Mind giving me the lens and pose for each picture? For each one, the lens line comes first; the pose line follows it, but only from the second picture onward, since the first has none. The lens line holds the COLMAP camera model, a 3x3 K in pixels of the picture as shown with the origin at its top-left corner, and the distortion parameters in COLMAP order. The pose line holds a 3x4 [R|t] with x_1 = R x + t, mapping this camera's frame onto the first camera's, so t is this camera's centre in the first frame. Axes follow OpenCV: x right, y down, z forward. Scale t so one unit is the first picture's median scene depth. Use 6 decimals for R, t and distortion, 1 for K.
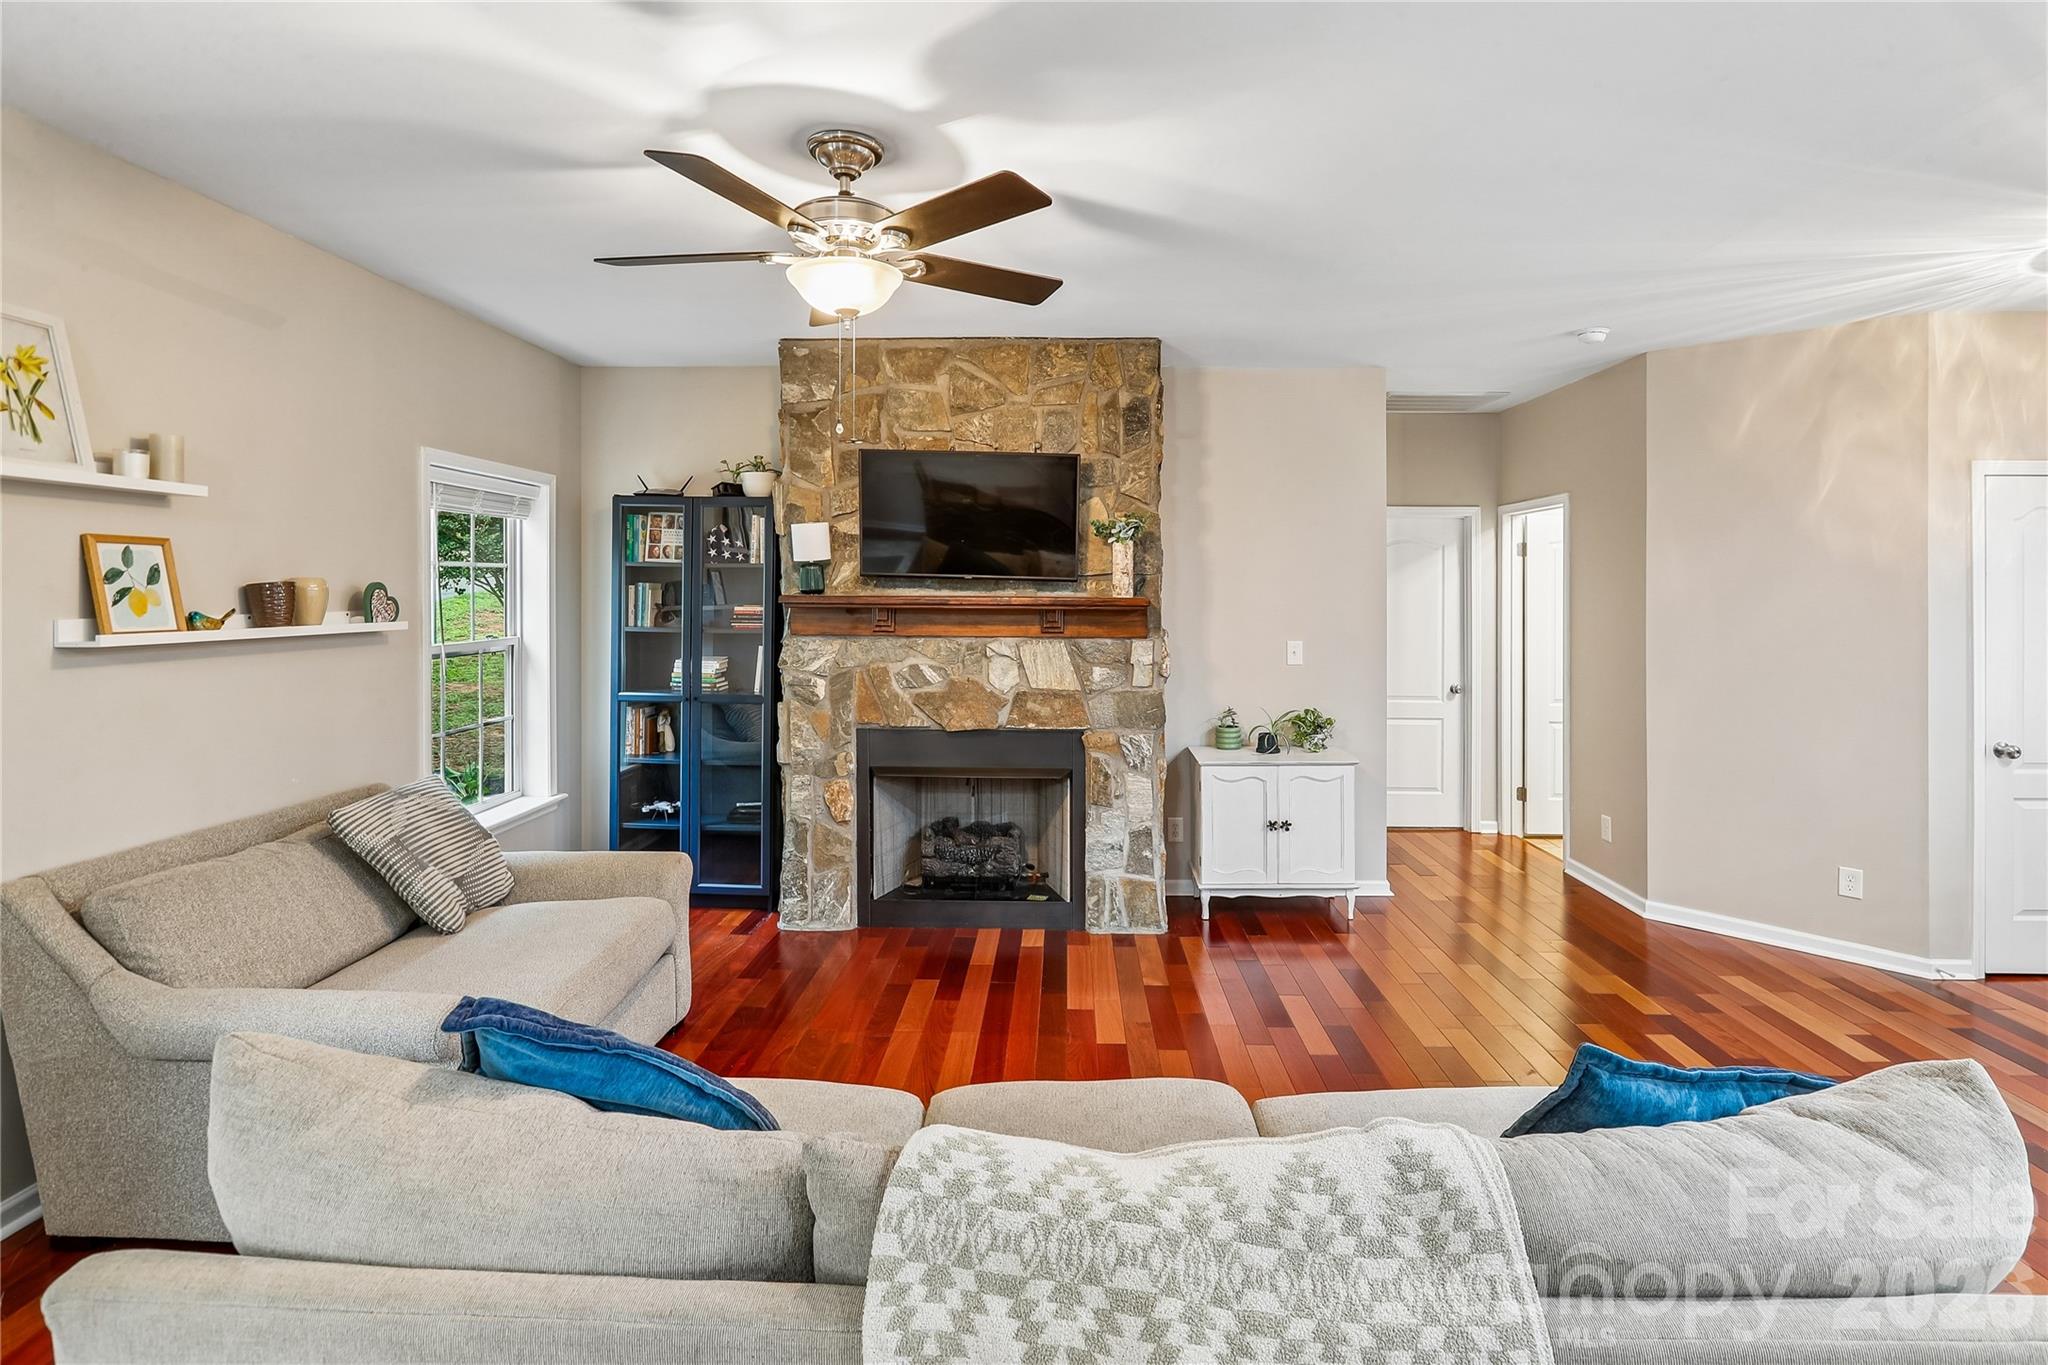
lens RADIAL K [[980.8, 0, 1031.3], [0, 980.8, 584.4], [0, 0, 1]] dist [-0.020441, 0.007135]
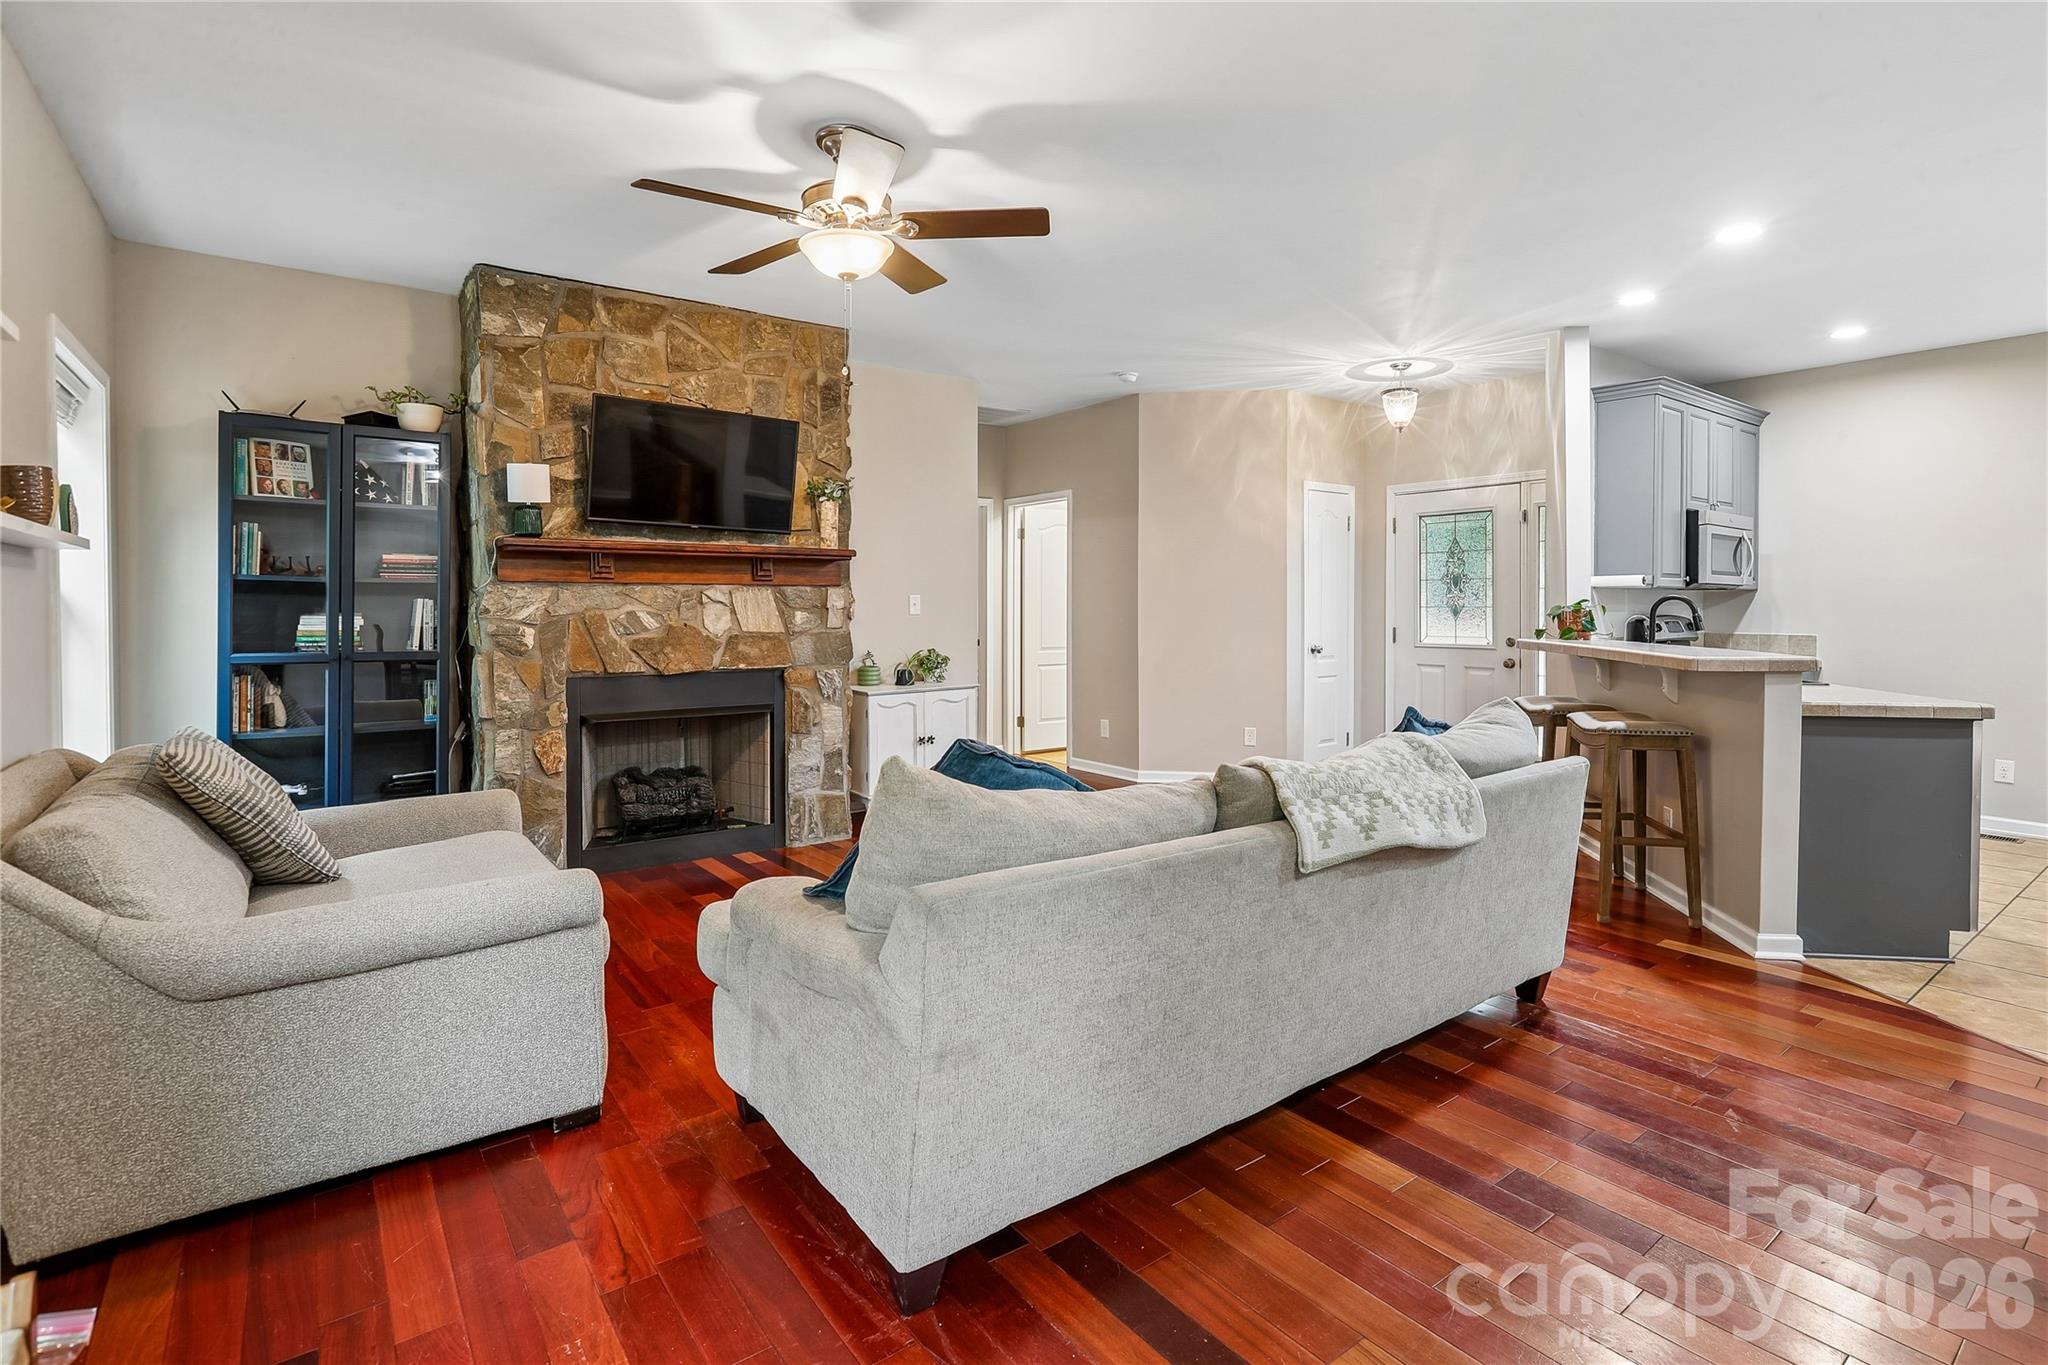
lens RADIAL K [[980.8, 0, 1027.7], [0, 980.8, 607.9], [0, 0, 1]] dist [-0.020441, 0.007135]
pose [[0.787276, -0.007966, 0.616549, -0.422542], [0.000255, 0.999921, 0.012594, 0.065740], [-0.616601, -0.009758, 0.787216, -0.055030]]
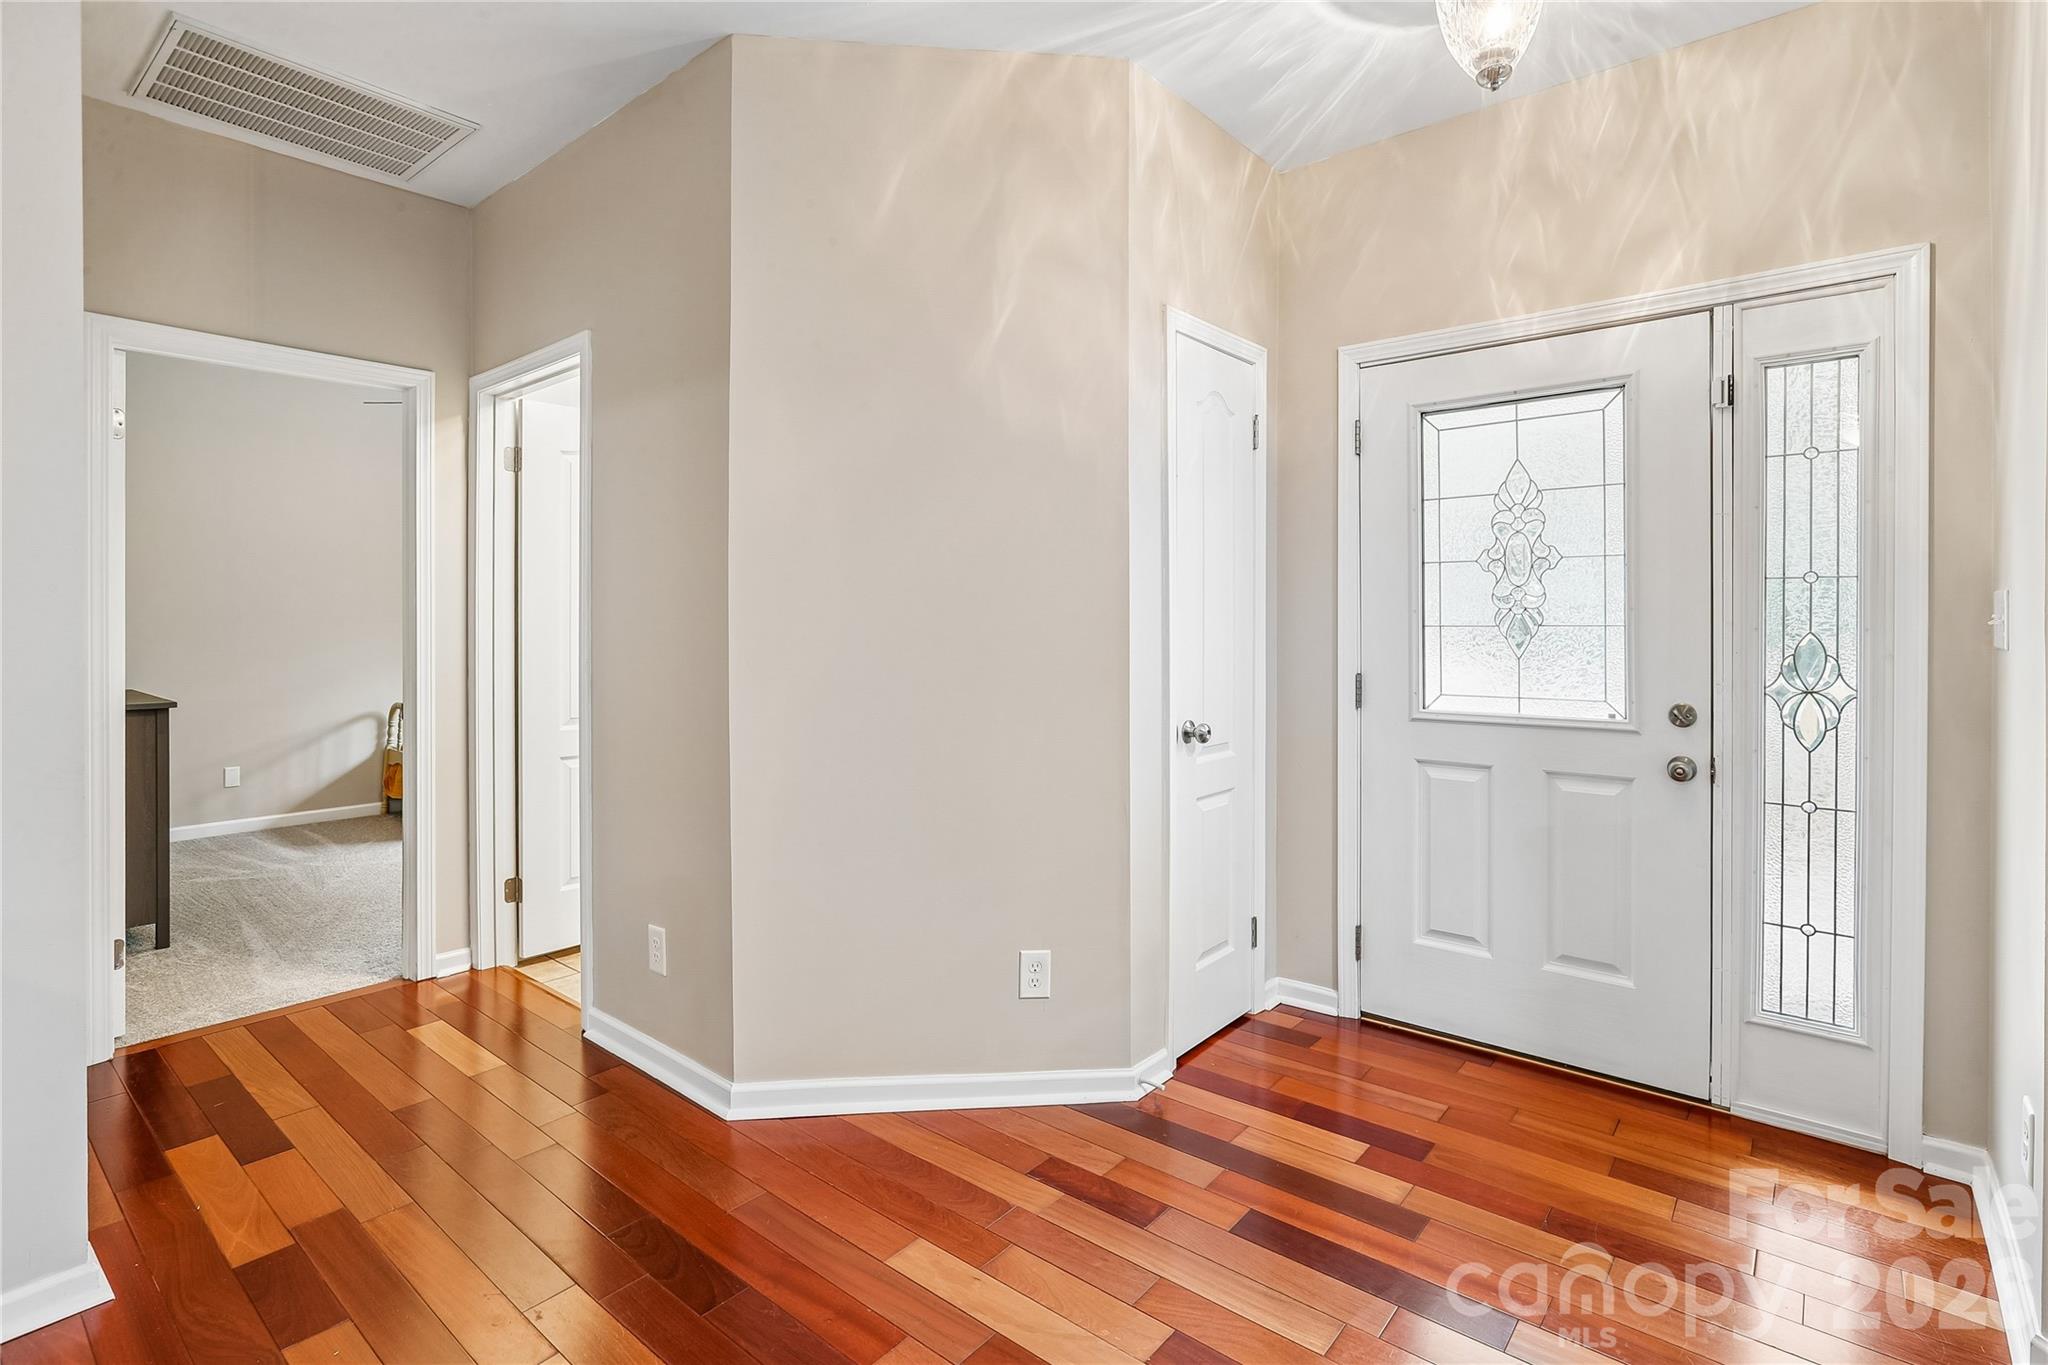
lens RADIAL K [[980.8, 0, 1045.1], [0, 980.8, 619.3], [0, 0, 1]] dist [-0.020441, 0.007135]
pose [[0.603098, -0.003469, 0.797660, 0.333350], [-0.001041, 0.999986, 0.005136, 0.076367], [-0.797667, -0.003927, 0.603086, 0.578537]]
